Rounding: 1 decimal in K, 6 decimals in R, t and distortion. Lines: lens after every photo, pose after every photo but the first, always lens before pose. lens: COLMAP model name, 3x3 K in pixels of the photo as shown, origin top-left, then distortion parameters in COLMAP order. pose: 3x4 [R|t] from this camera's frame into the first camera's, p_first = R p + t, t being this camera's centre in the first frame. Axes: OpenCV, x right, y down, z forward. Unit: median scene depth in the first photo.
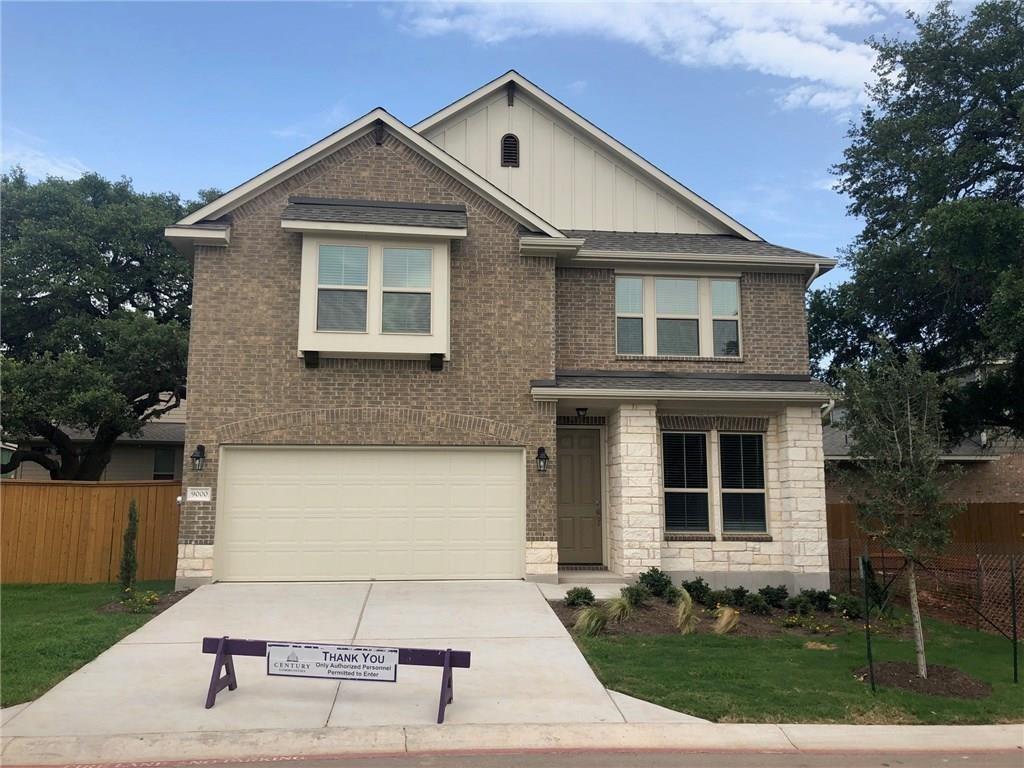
lens RADIAL K [[849.8, 0, 512.0], [0, 849.8, 384.0], [0, 0, 1]] dist [0.123072, -0.278676]
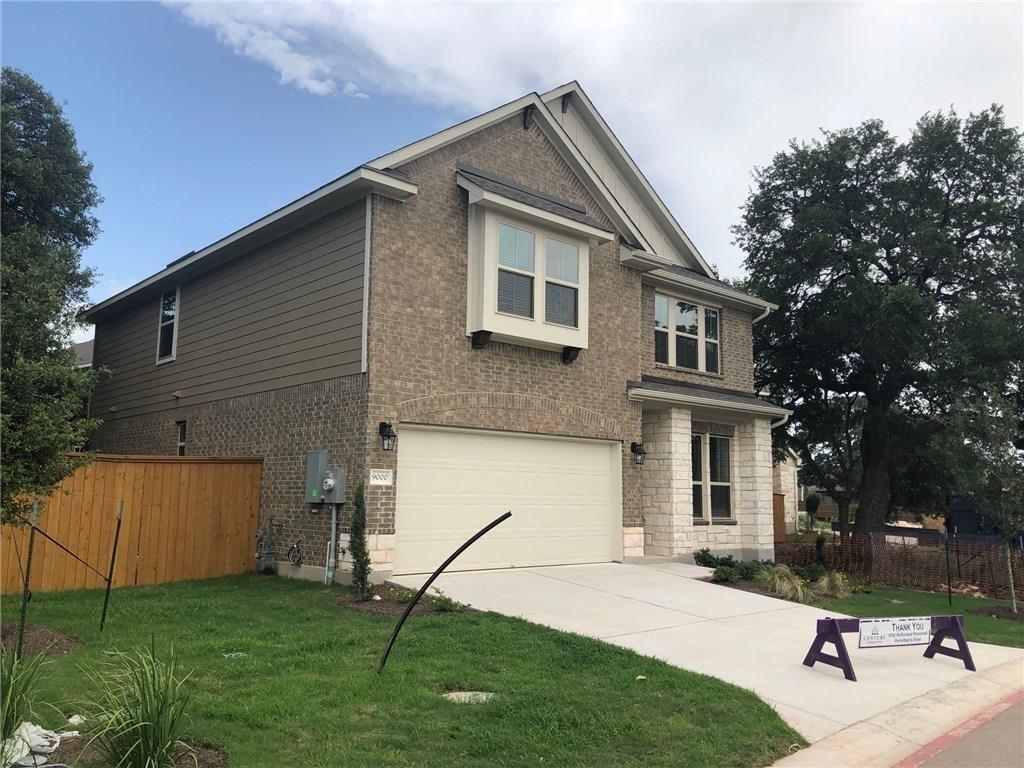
lens RADIAL K [[849.8, 0, 512.0], [0, 849.8, 384.0], [0, 0, 1]] dist [0.123072, -0.278676]
pose [[0.806303, 0.086624, 0.585125, -0.751218], [-0.099098, 0.995020, -0.010748, 0.027054], [-0.583142, -0.049319, 0.810872, 0.202343]]
